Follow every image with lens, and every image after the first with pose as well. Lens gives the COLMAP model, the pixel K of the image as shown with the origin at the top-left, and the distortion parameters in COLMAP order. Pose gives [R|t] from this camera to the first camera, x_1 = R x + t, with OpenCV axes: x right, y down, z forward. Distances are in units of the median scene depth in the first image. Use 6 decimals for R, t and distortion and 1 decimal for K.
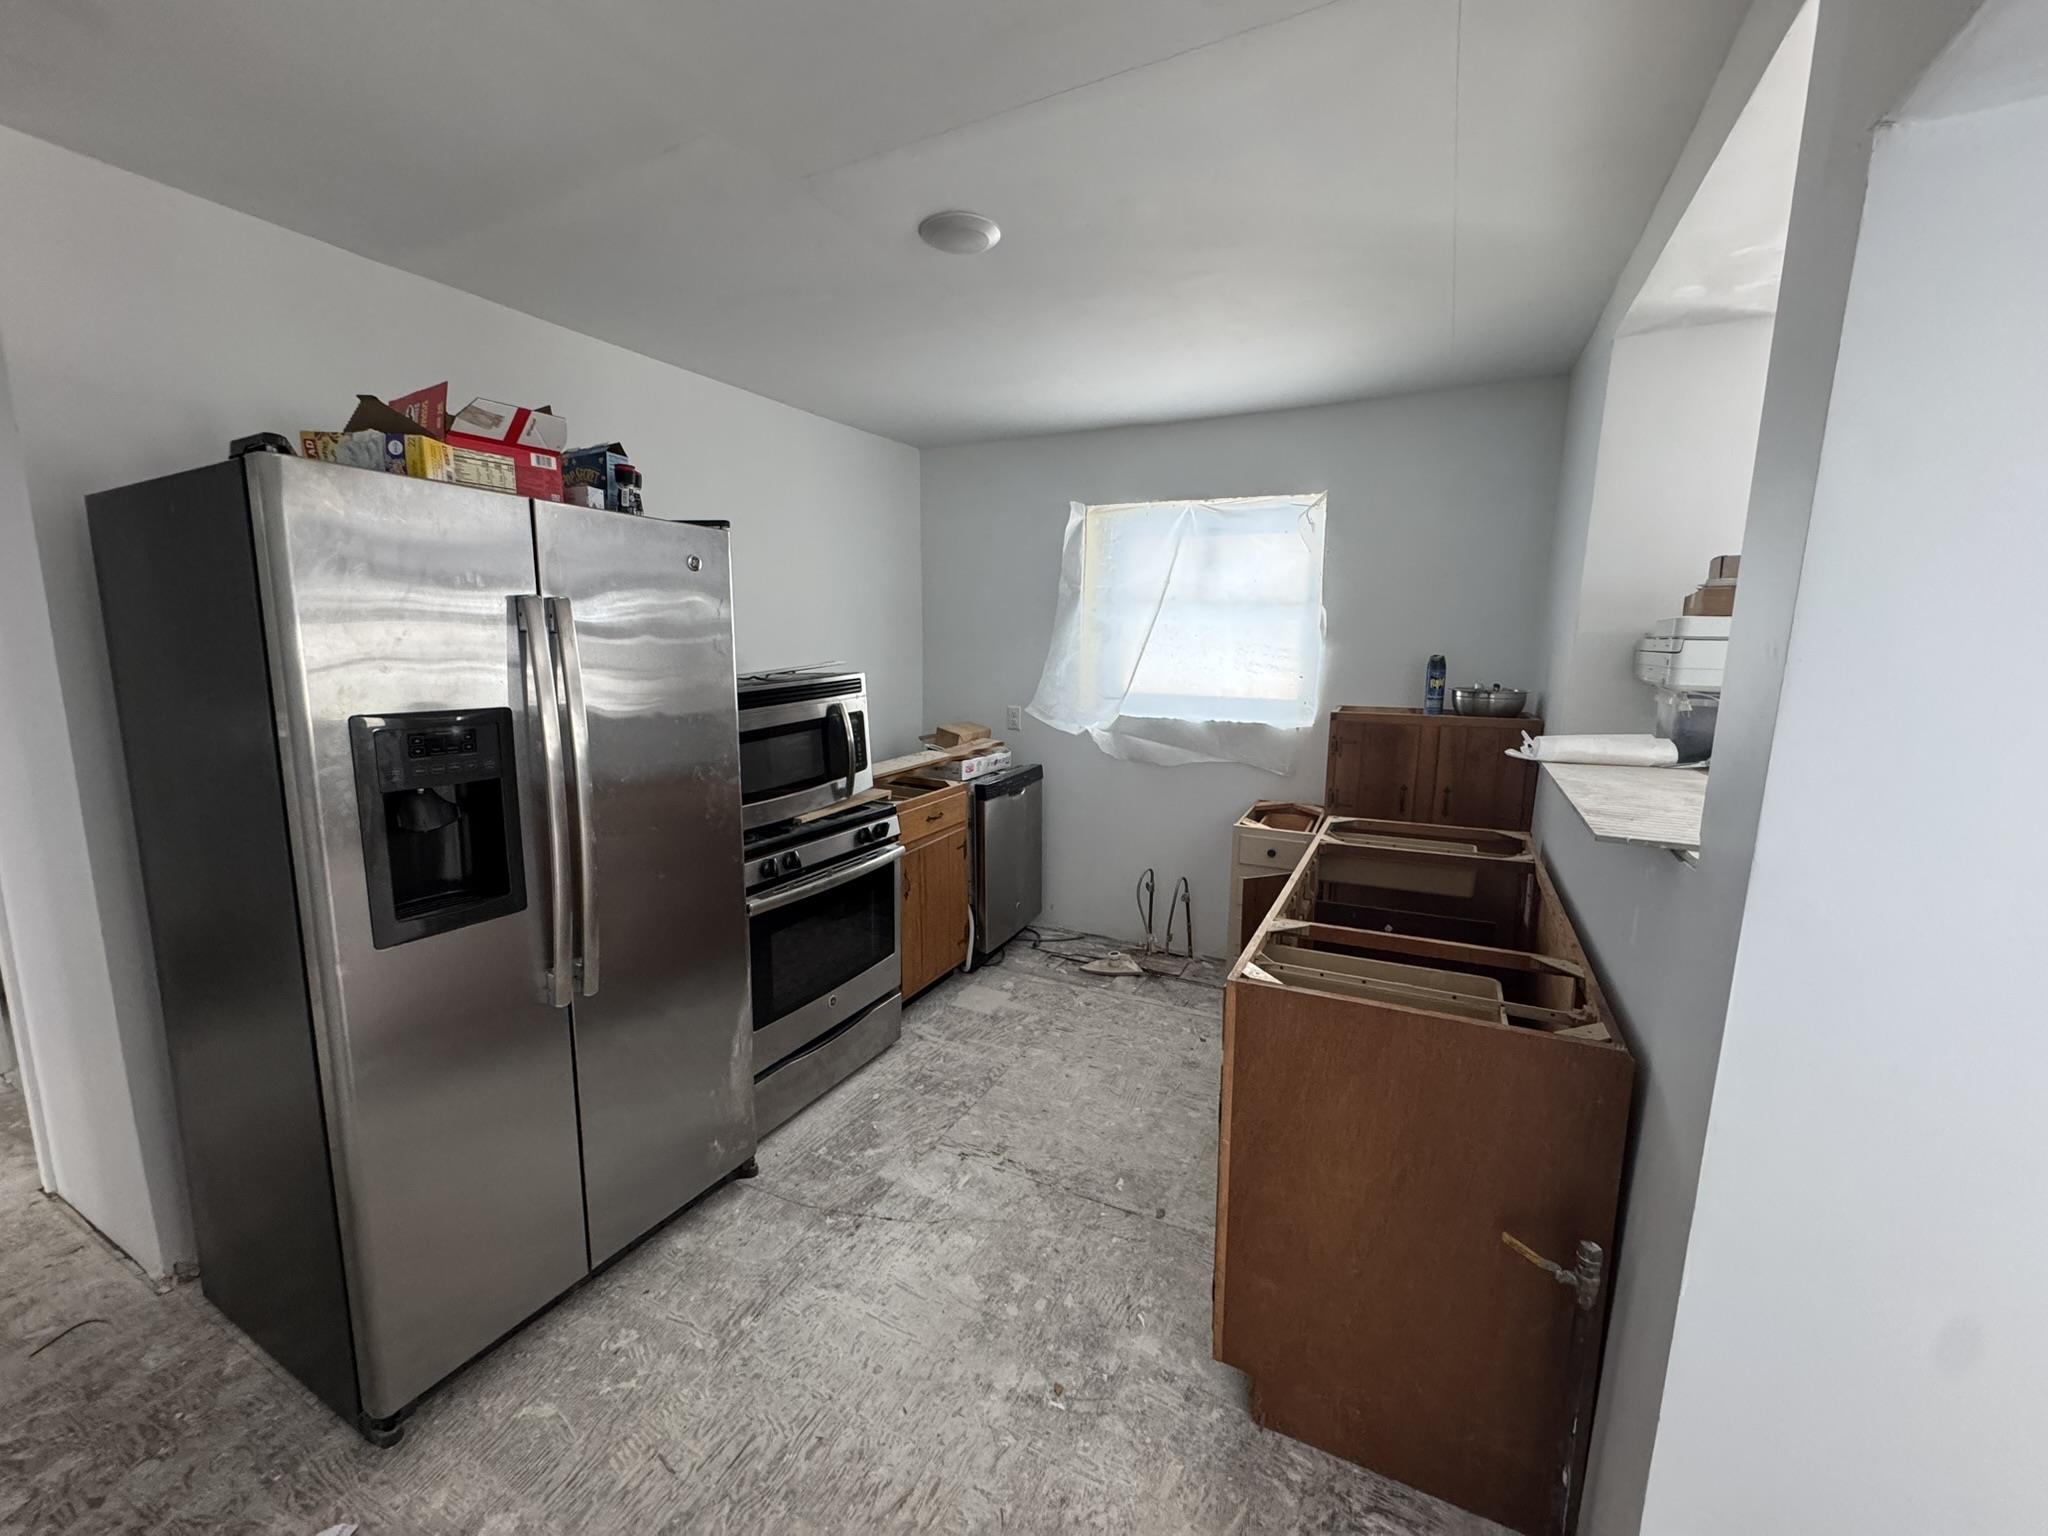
lens RADIAL K [[811.4, 0, 1024.0], [0, 811.4, 761.7], [0, 0, 1]] dist [-0.002736, 0.000039]
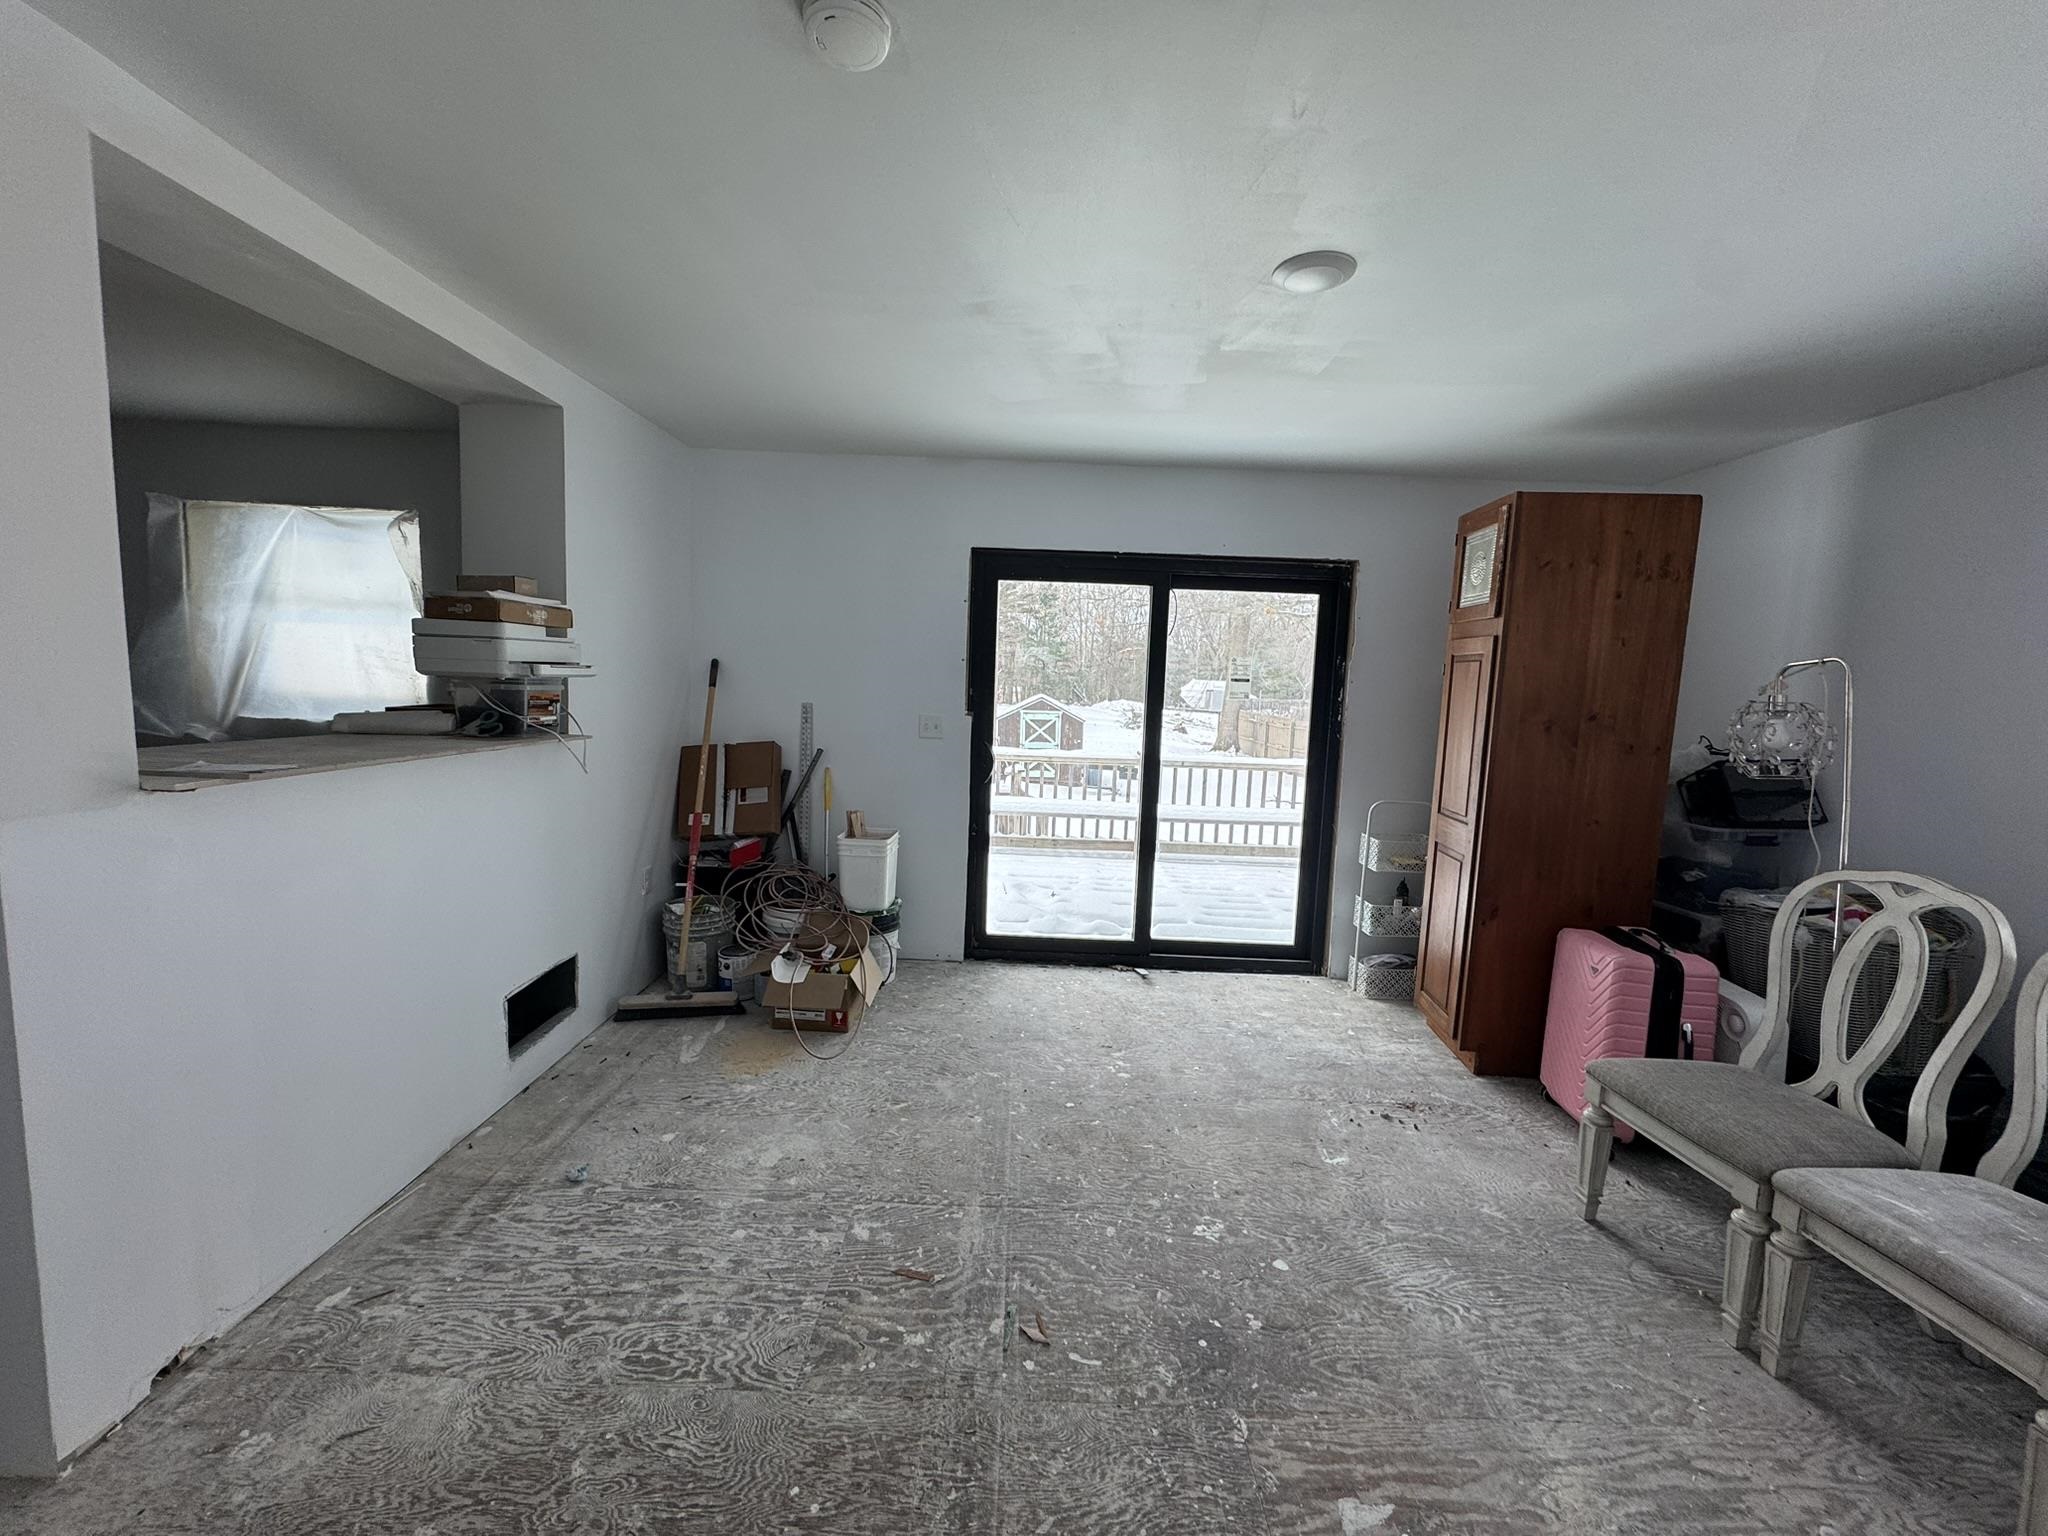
lens RADIAL K [[811.4, 0, 1026.9], [0, 811.4, 763.6], [0, 0, 1]] dist [-0.002736, 0.000039]
pose [[0.895182, -0.028119, 0.444812, 0.654860], [0.042772, 0.998821, -0.022939, 0.077103], [-0.443643, 0.039560, 0.895330, -0.363138]]
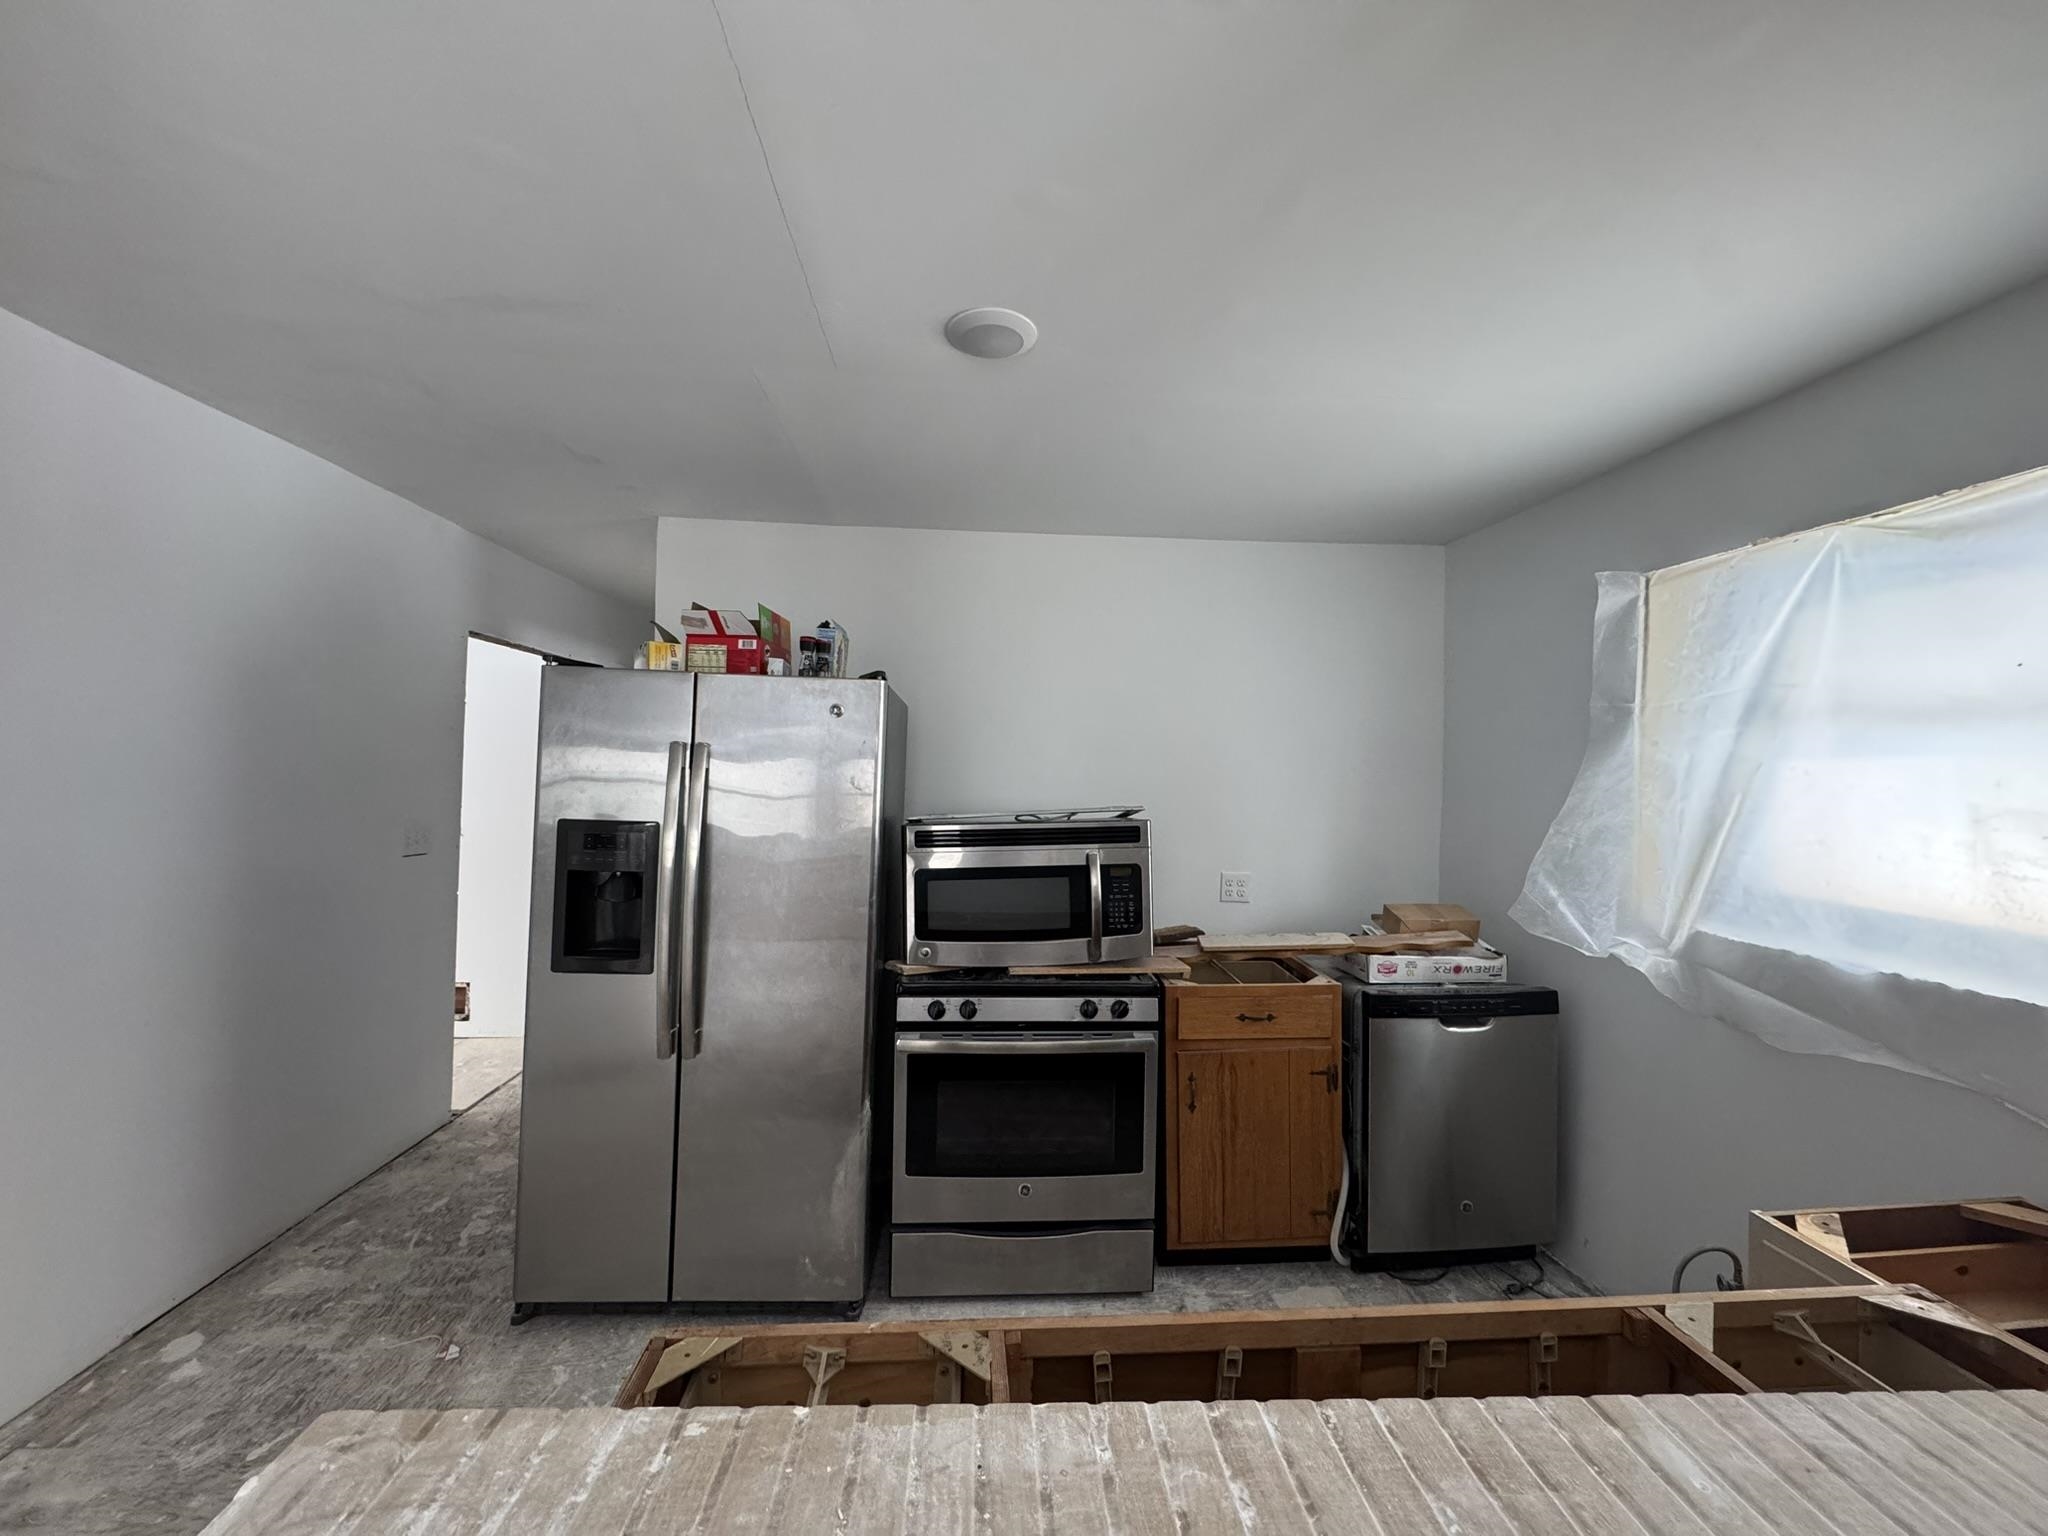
lens RADIAL K [[811.4, 0, 1019.4], [0, 811.4, 764.7], [0, 0, 1]] dist [-0.002736, 0.000039]
pose [[0.520053, -0.003527, -0.854127, 0.423431], [-0.145872, 0.984933, -0.092884, -0.061767], [0.841586, 0.172898, 0.511703, 0.390575]]
